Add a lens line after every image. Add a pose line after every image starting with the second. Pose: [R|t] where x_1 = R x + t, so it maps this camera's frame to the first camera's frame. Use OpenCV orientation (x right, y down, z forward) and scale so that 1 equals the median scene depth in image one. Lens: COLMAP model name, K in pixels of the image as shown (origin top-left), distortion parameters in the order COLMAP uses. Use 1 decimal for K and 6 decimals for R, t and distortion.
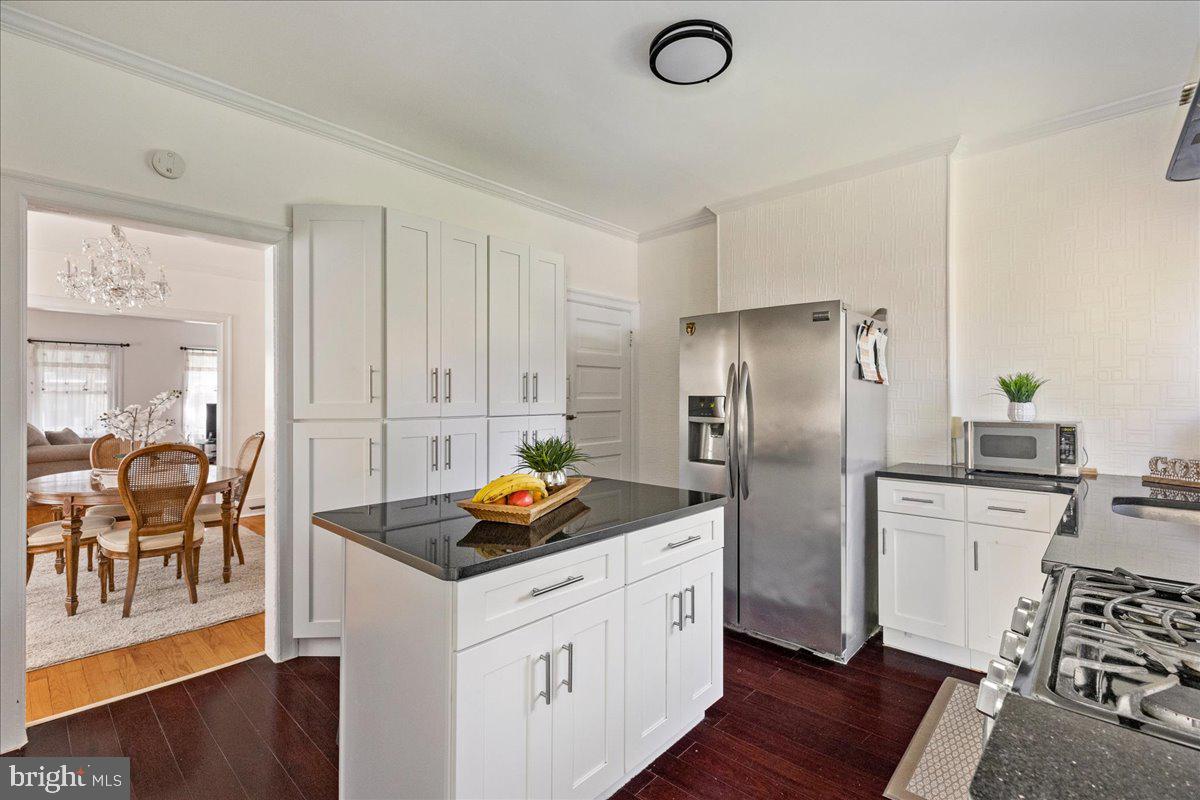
lens RADIAL K [[540.5, 0, 602.6], [0, 540.5, 392.6], [0, 0, 1]] dist [0.001669, 0.000347]
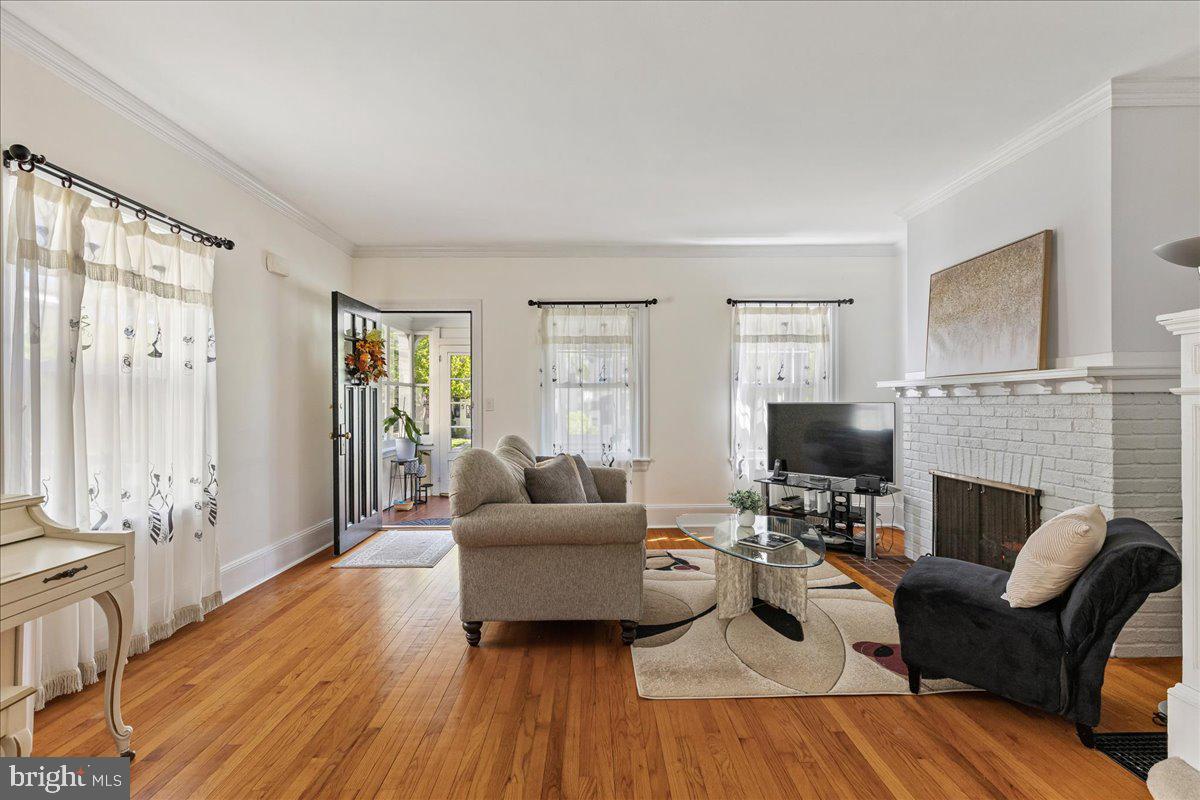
lens RADIAL K [[540.5, 0, 594.8], [0, 540.5, 402.7], [0, 0, 1]] dist [0.001669, 0.000347]
pose [[0.689056, 0.000639, -0.724708, -0.504549], [0.008892, 0.999917, 0.009336, 0.014055], [0.724653, -0.012878, 0.688993, 0.556871]]
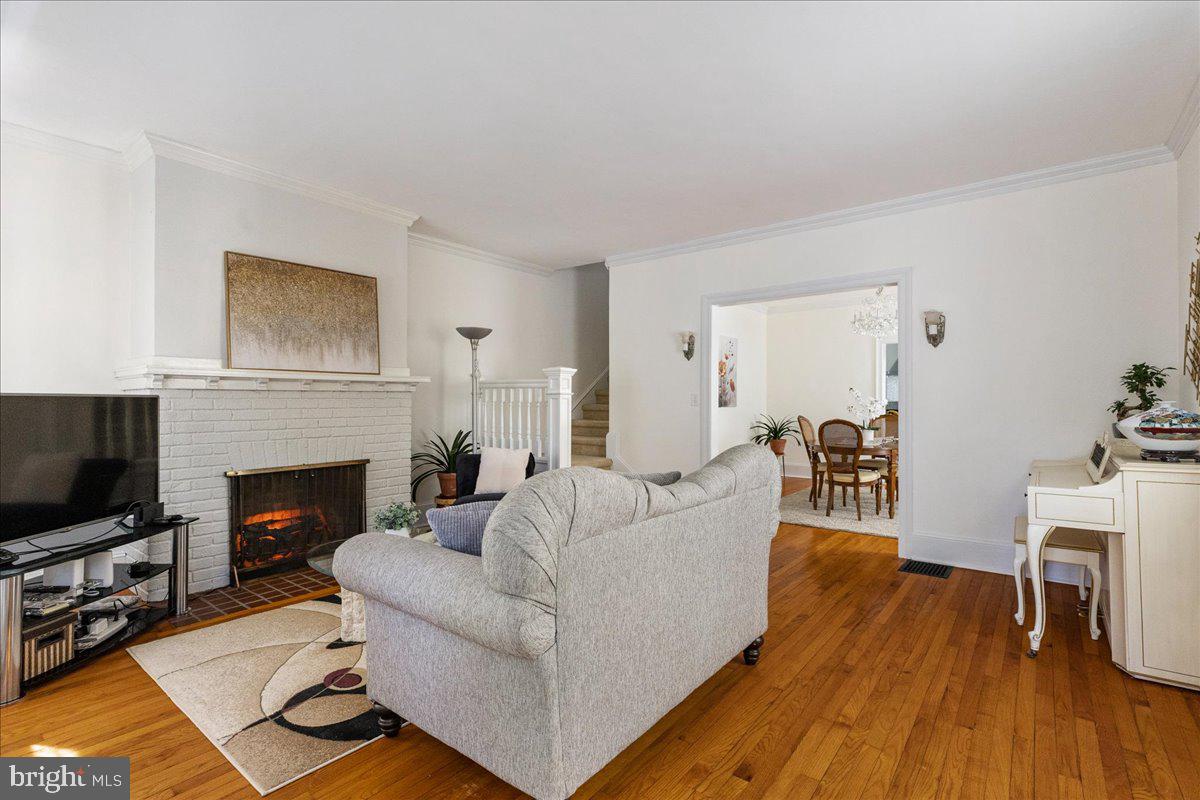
lens RADIAL K [[540.5, 0, 622.1], [0, 540.5, 398.5], [0, 0, 1]] dist [0.001669, 0.000347]
pose [[-0.100581, 0.007610, 0.994900, -1.039746], [-0.010241, 0.999910, -0.008684, 0.022581], [-0.994876, -0.011063, -0.100494, 0.810461]]
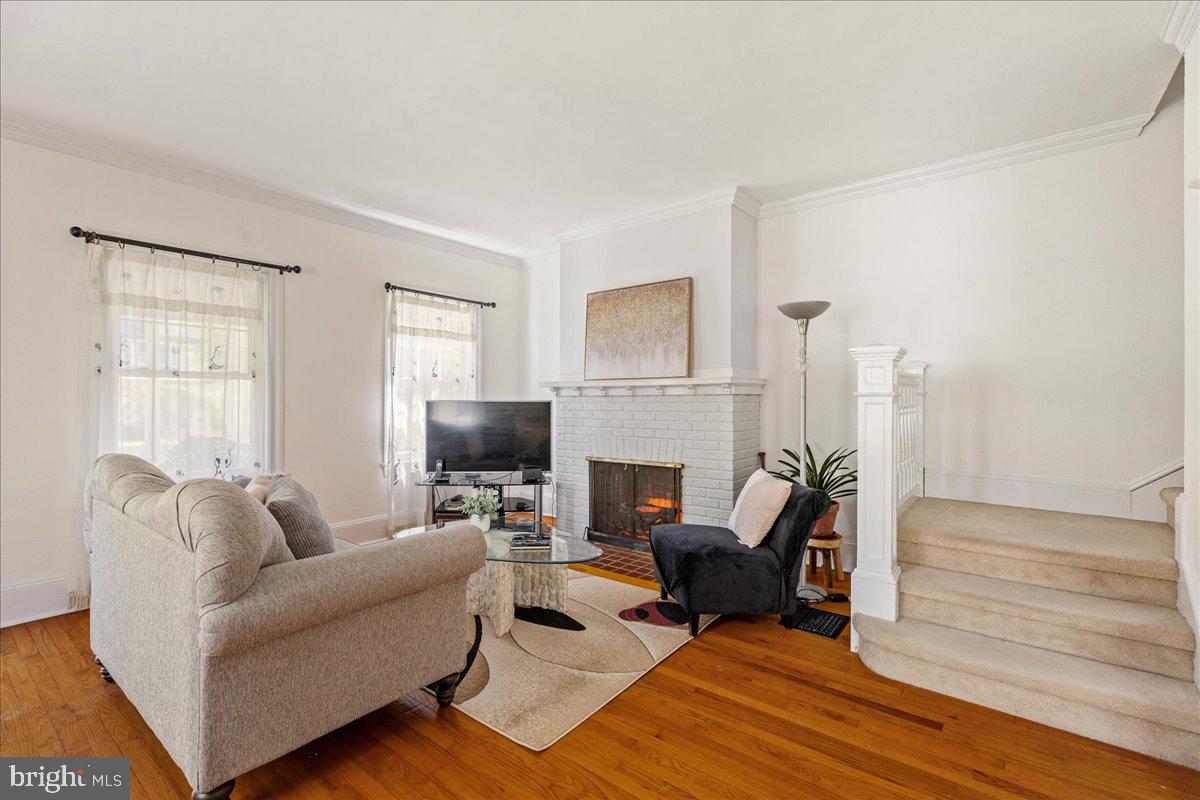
lens RADIAL K [[540.5, 0, 593.2], [0, 540.5, 400.3], [0, 0, 1]] dist [0.001669, 0.000347]
pose [[0.996324, 0.003253, 0.085600, -0.671415], [-0.004217, 0.999930, 0.011081, 0.014242], [-0.085558, -0.011402, 0.996268, 0.533484]]
